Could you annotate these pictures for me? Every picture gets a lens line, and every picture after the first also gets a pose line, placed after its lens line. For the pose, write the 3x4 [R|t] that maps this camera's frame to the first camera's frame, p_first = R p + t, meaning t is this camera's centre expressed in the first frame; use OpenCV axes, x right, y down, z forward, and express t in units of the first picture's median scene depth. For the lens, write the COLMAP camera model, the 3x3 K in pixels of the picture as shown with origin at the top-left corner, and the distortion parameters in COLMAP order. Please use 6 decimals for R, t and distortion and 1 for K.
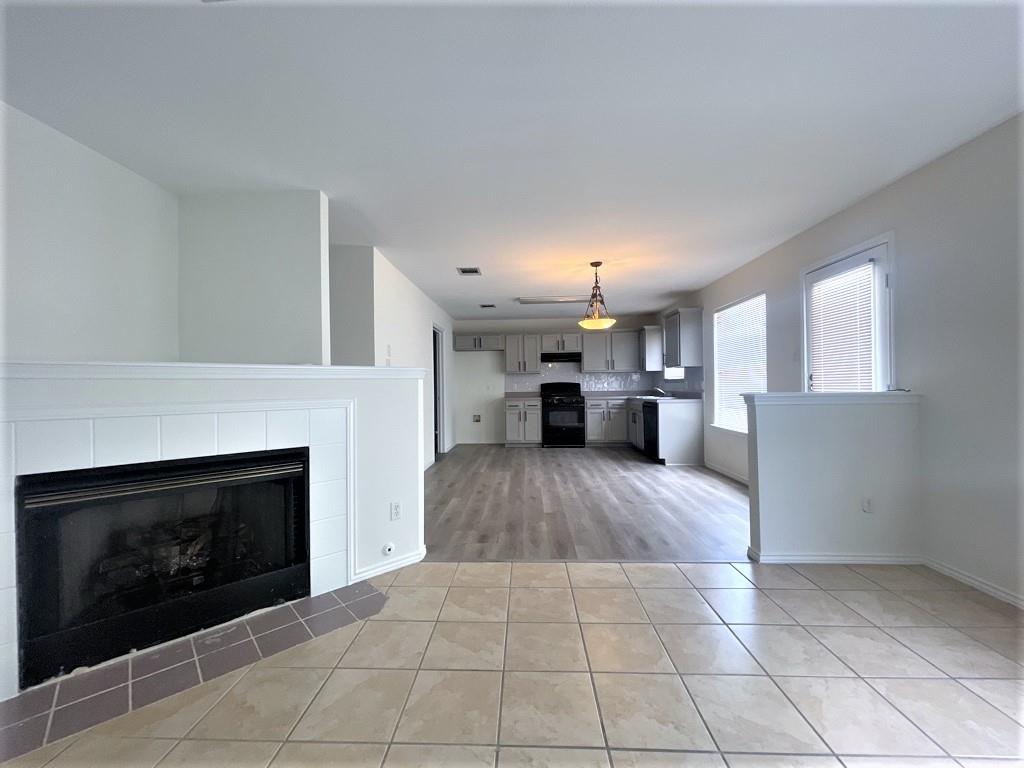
lens RADIAL K [[412.8, 0, 506.0], [0, 412.8, 386.3], [0, 0, 1]] dist [-0.002036, 0.000049]
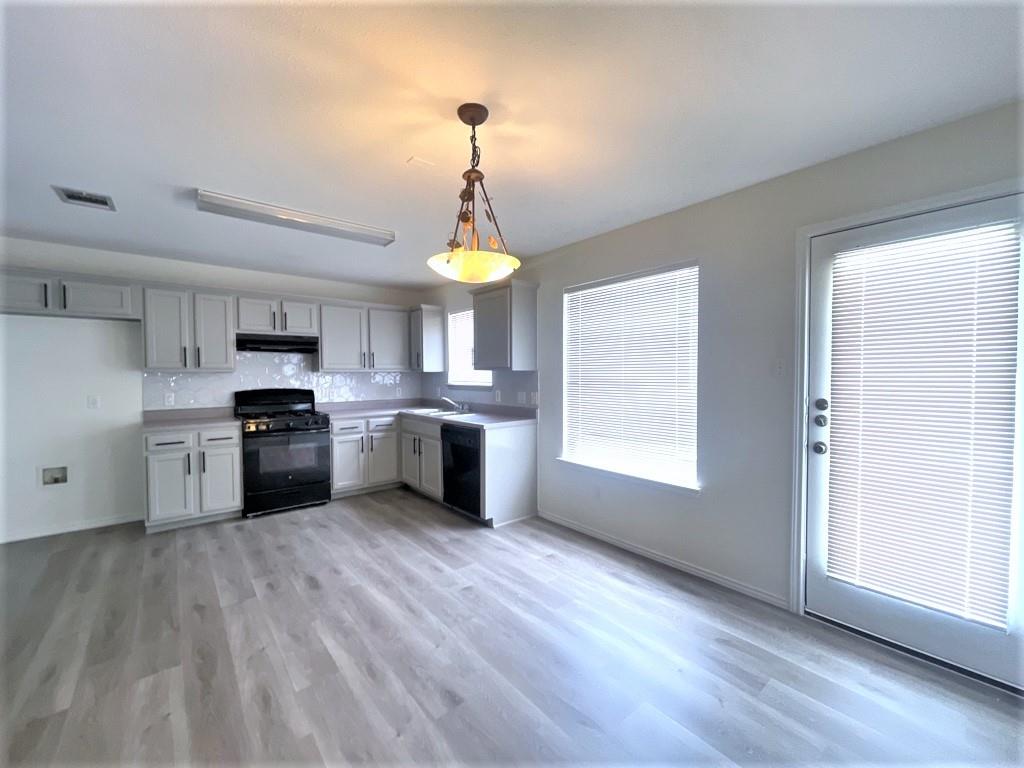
lens RADIAL K [[412.8, 0, 506.7], [0, 412.8, 384.2], [0, 0, 1]] dist [-0.002036, 0.000049]
pose [[0.738420, -0.006020, 0.674314, -0.019476], [-0.006210, 0.999857, 0.015727, -0.038228], [-0.674313, -0.015801, 0.738277, 0.563732]]
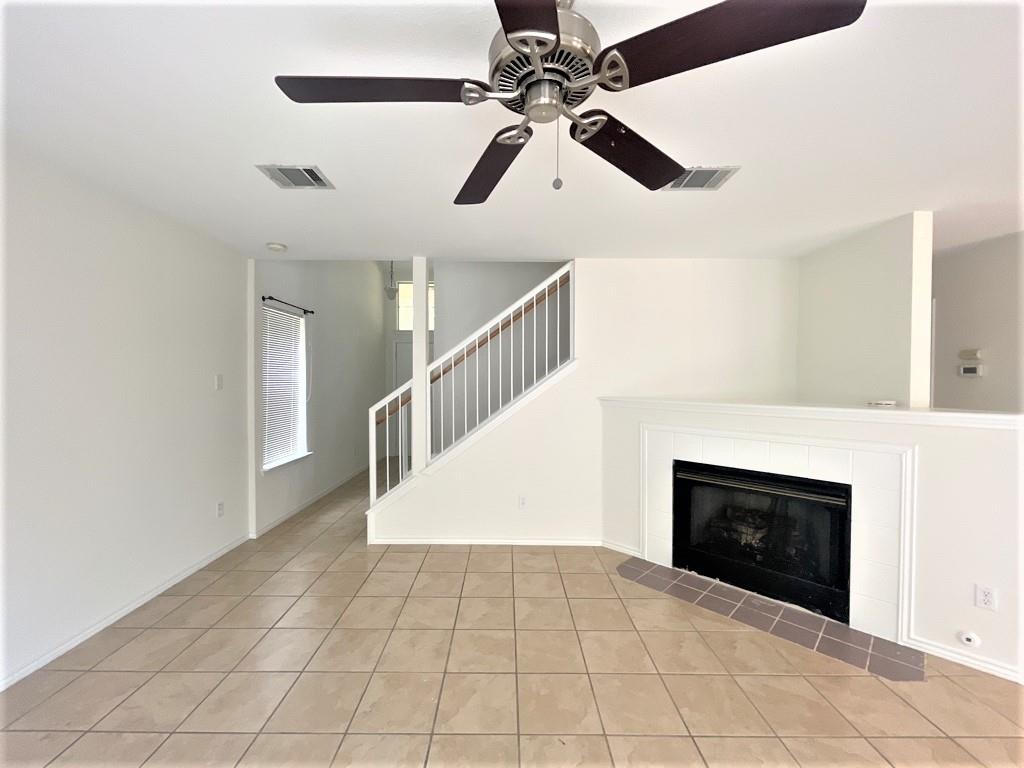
lens RADIAL K [[412.8, 0, 509.3], [0, 412.8, 384.5], [0, 0, 1]] dist [-0.002036, 0.000049]
pose [[0.046147, 0.026637, -0.998579, 0.221140], [-0.008343, 0.999620, 0.026280, -0.054772], [0.998900, 0.007118, 0.046352, 0.031223]]
